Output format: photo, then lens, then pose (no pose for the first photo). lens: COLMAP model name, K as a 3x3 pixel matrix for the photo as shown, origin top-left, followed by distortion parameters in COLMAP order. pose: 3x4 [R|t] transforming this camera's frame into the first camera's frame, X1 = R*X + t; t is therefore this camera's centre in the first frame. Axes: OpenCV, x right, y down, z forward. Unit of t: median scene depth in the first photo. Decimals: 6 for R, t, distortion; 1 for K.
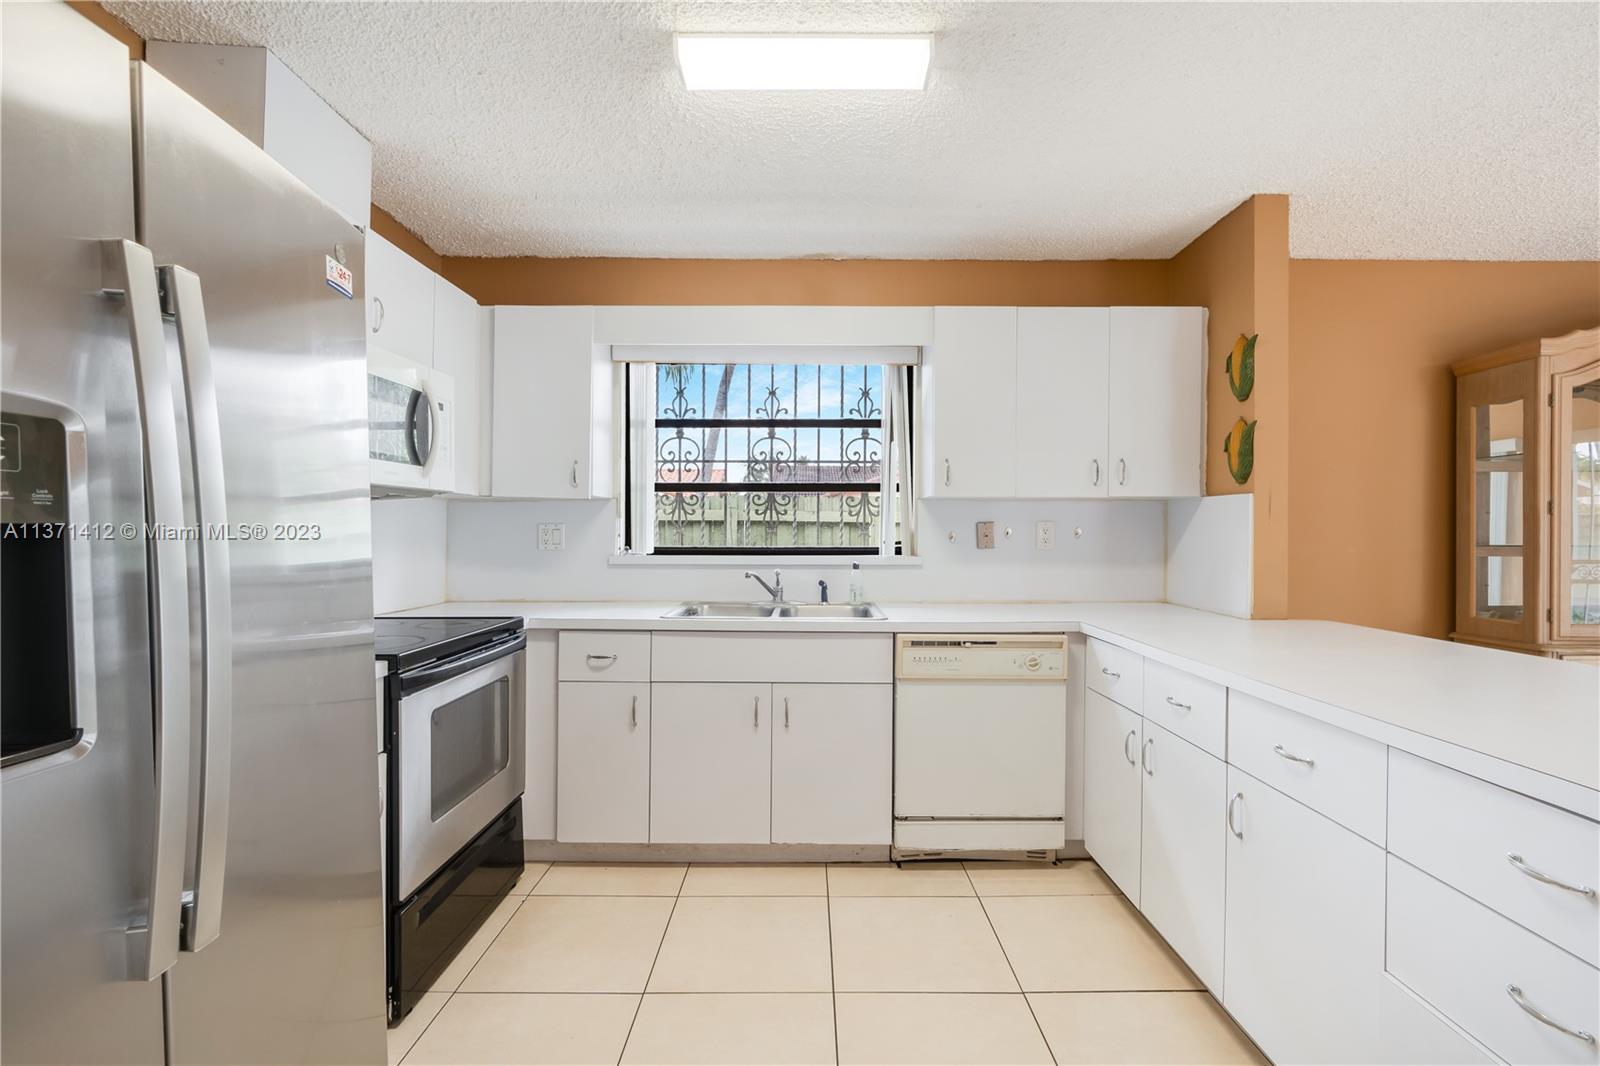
lens RADIAL K [[714.4, 0, 801.0], [0, 714.4, 536.0], [0, 0, 1]] dist [-0.004138, 0.001198]
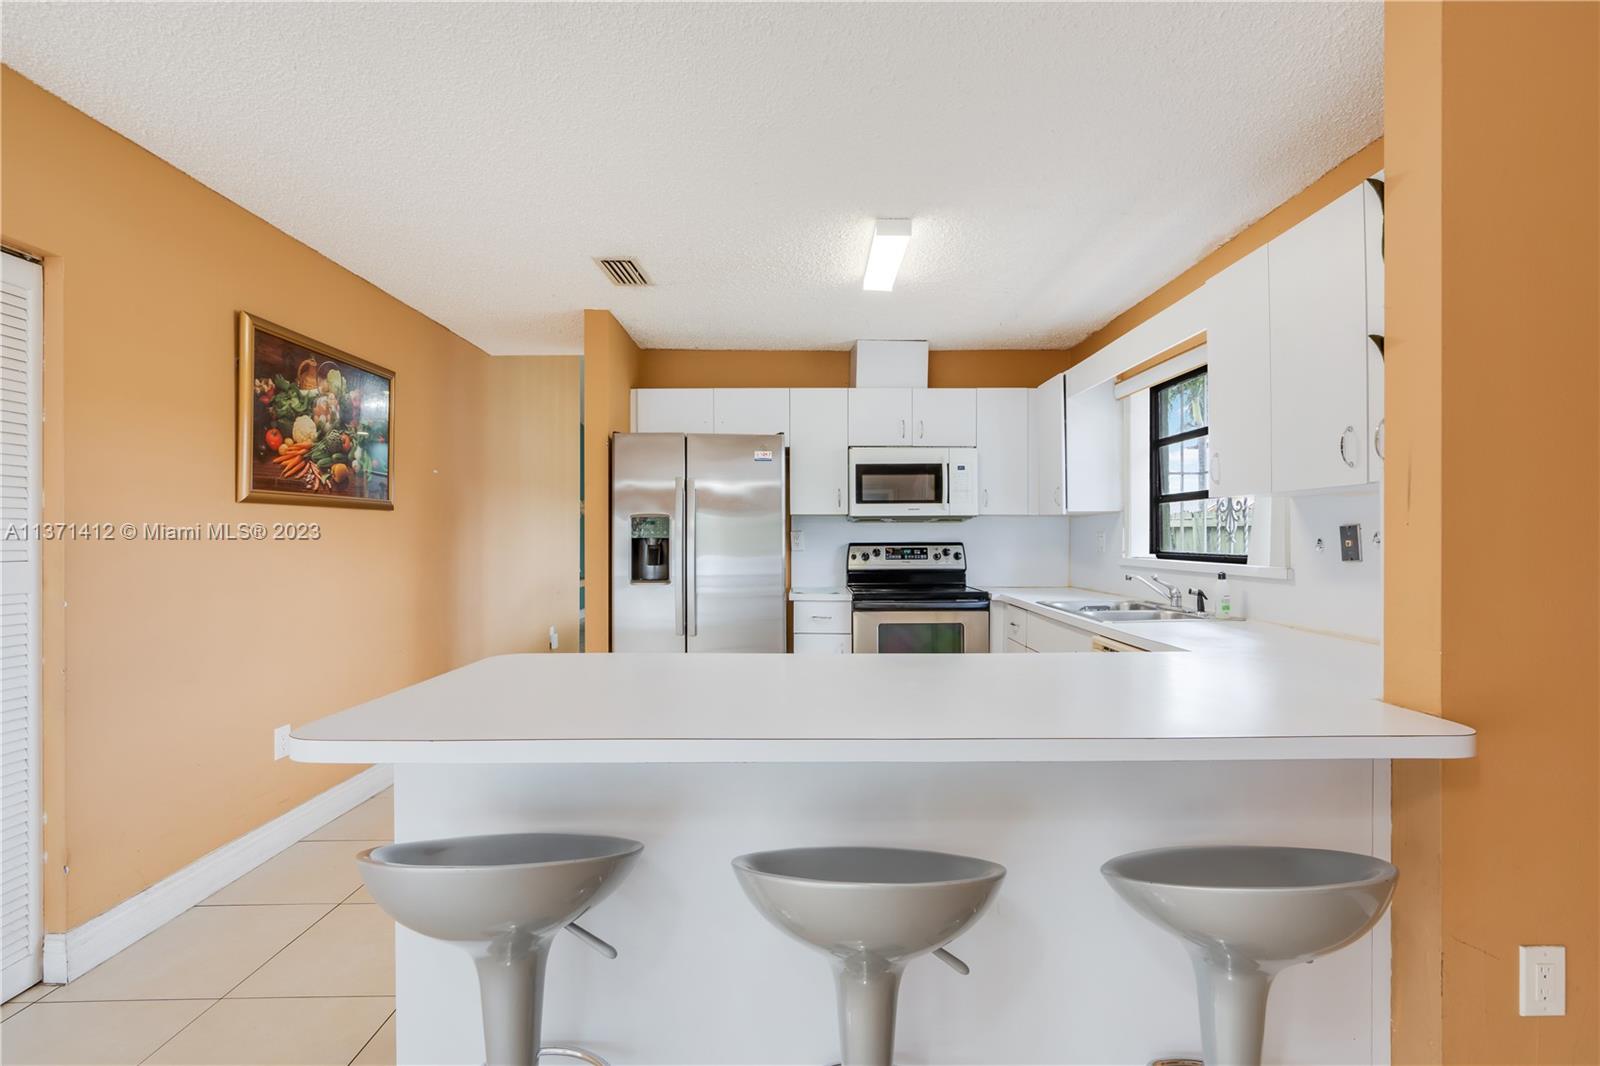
lens RADIAL K [[714.4, 0, 801.0], [0, 714.4, 536.0], [0, 0, 1]] dist [-0.004138, 0.001198]
pose [[0.016748, -0.005453, -0.999845, 0.976140], [-0.005598, 0.999969, -0.005548, -0.000165], [0.999844, 0.005690, 0.016717, 0.449952]]
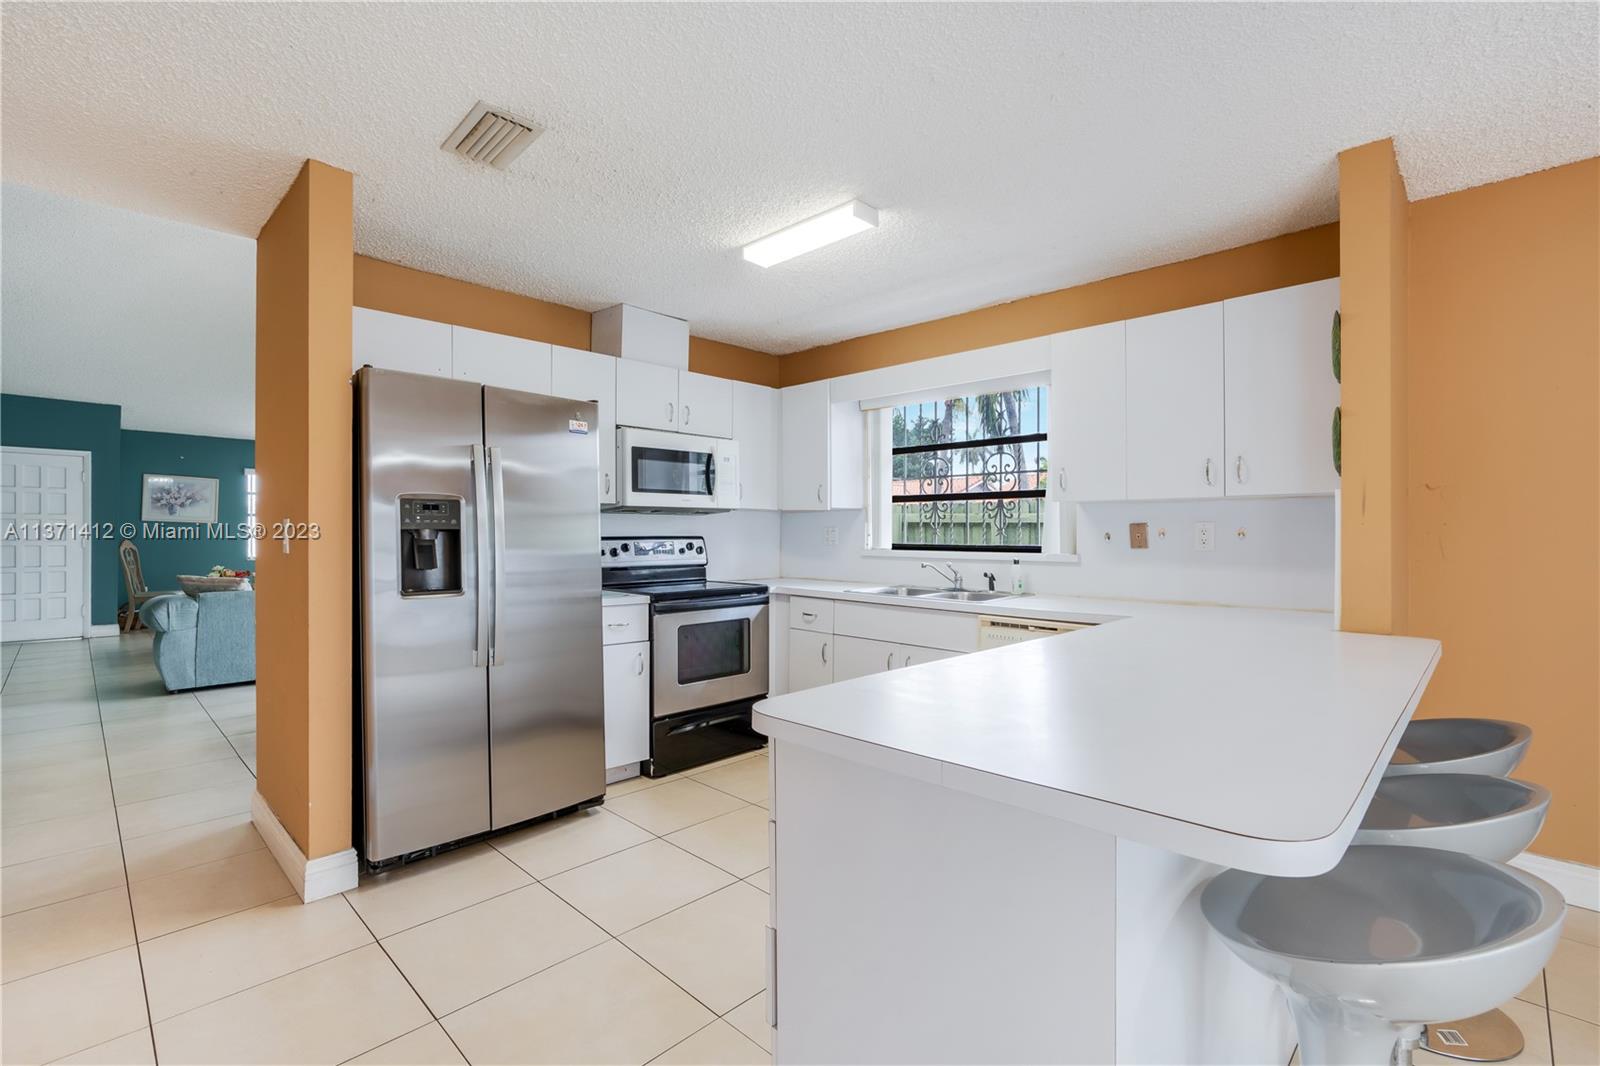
lens RADIAL K [[714.4, 0, 801.0], [0, 714.4, 536.0], [0, 0, 1]] dist [-0.004138, 0.001198]
pose [[0.714632, 0.002901, -0.699495, 0.643394], [-0.005744, 0.999982, -0.001721, 0.004227], [0.699477, 0.005248, 0.714636, -0.083318]]
